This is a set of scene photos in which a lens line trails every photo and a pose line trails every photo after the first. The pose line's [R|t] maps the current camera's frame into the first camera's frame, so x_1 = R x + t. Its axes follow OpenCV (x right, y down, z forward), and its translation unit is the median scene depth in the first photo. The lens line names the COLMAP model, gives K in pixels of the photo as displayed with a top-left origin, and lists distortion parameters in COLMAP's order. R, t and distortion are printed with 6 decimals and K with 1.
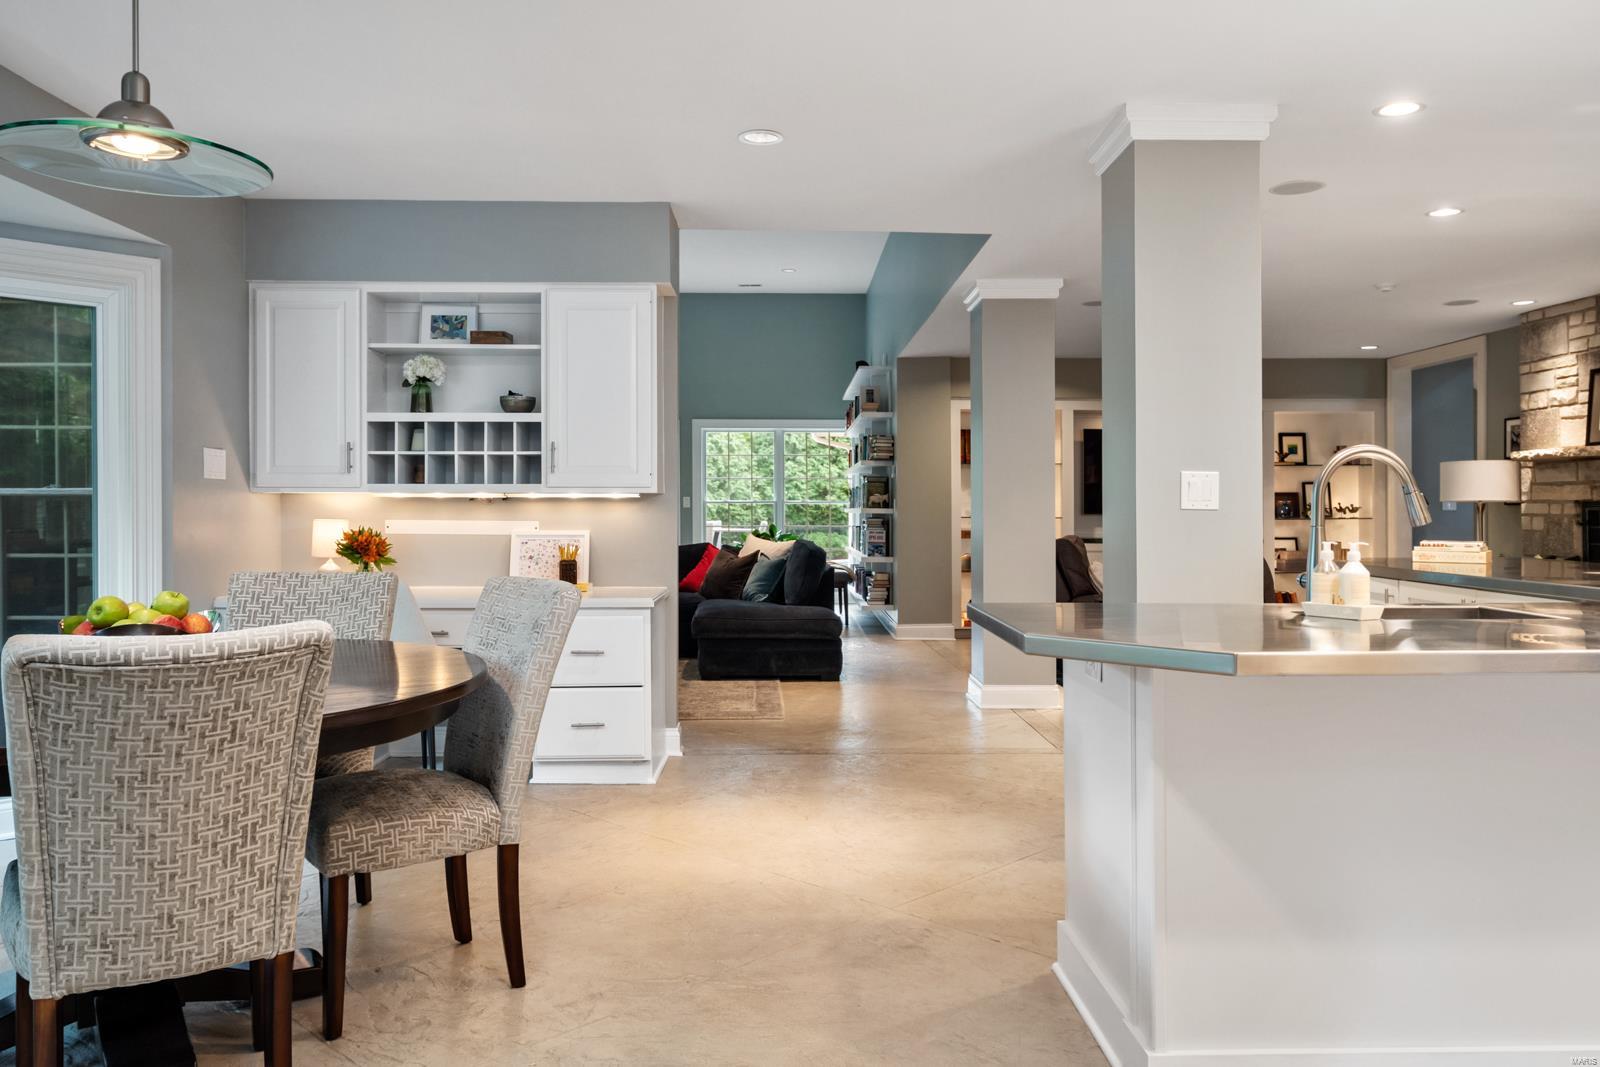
lens RADIAL K [[1185.7, 0, 805.4], [0, 1185.7, 518.0], [0, 0, 1]] dist [0.032460, 0.005629]
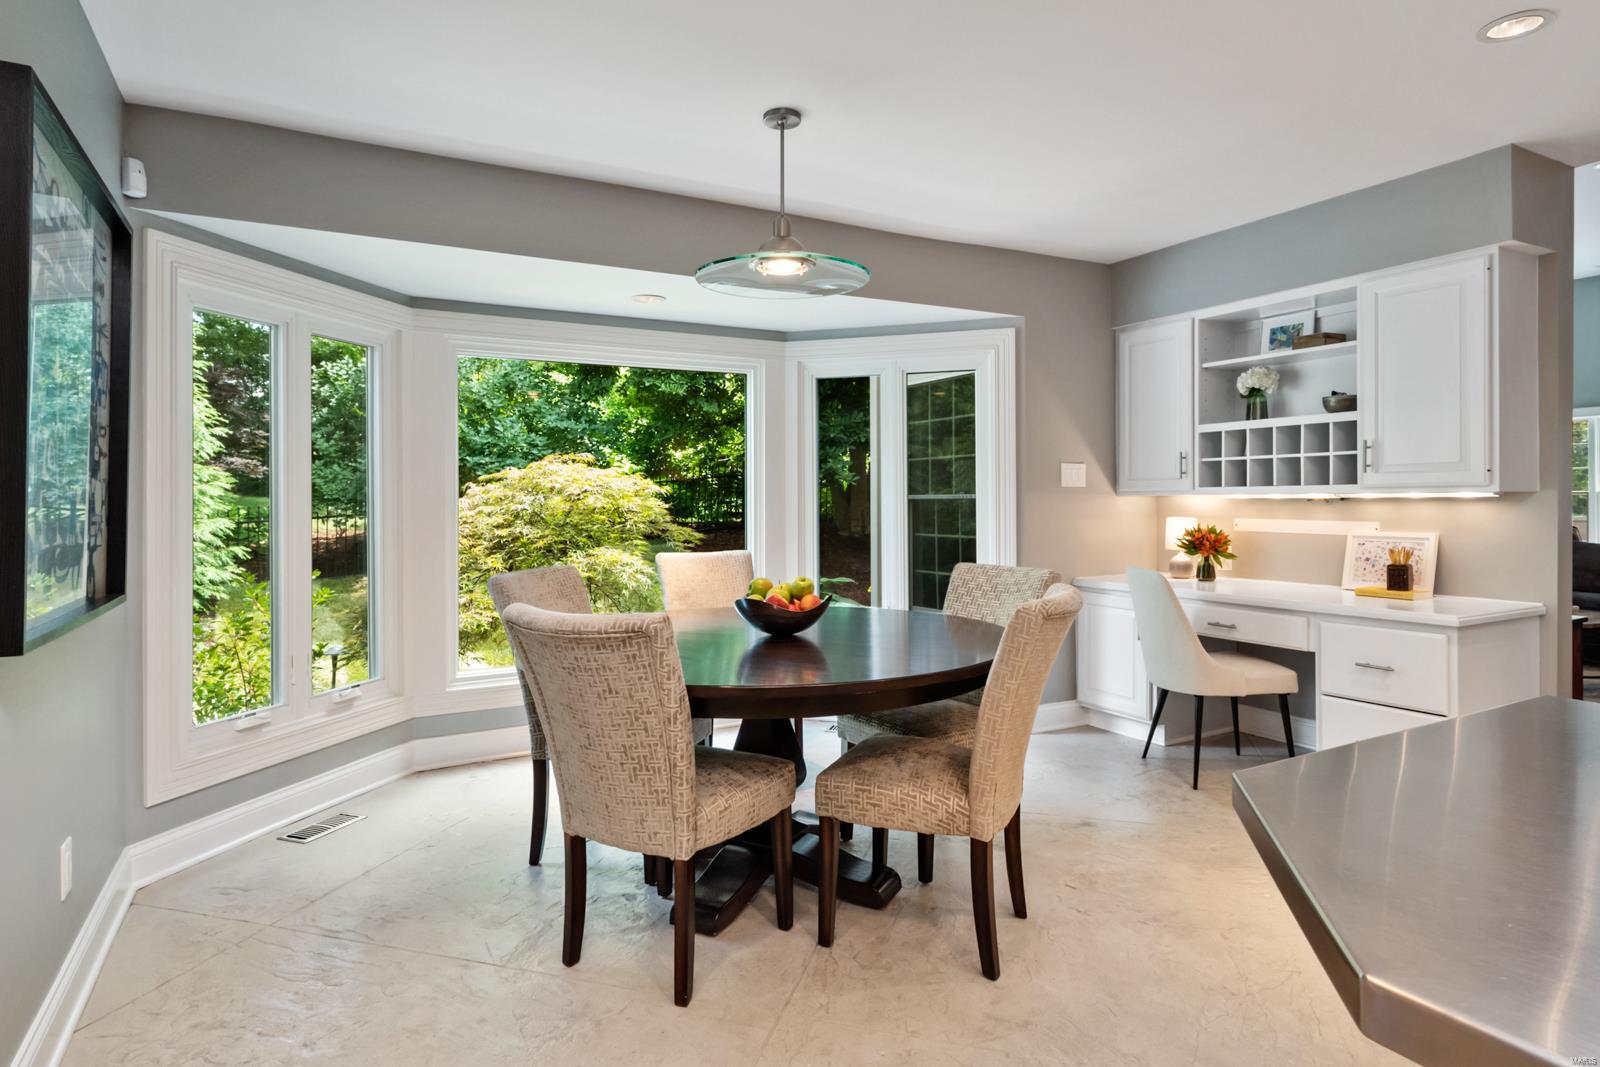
lens RADIAL K [[878.0, 0, 802.7], [0, 878.0, 509.4], [0, 0, 1]] dist [0.001235, -0.000145]
pose [[0.474884, 0.005271, -0.880033, 0.189370], [-0.001854, 0.999986, 0.004989, -0.010972], [0.880047, -0.000738, 0.474887, 0.262226]]
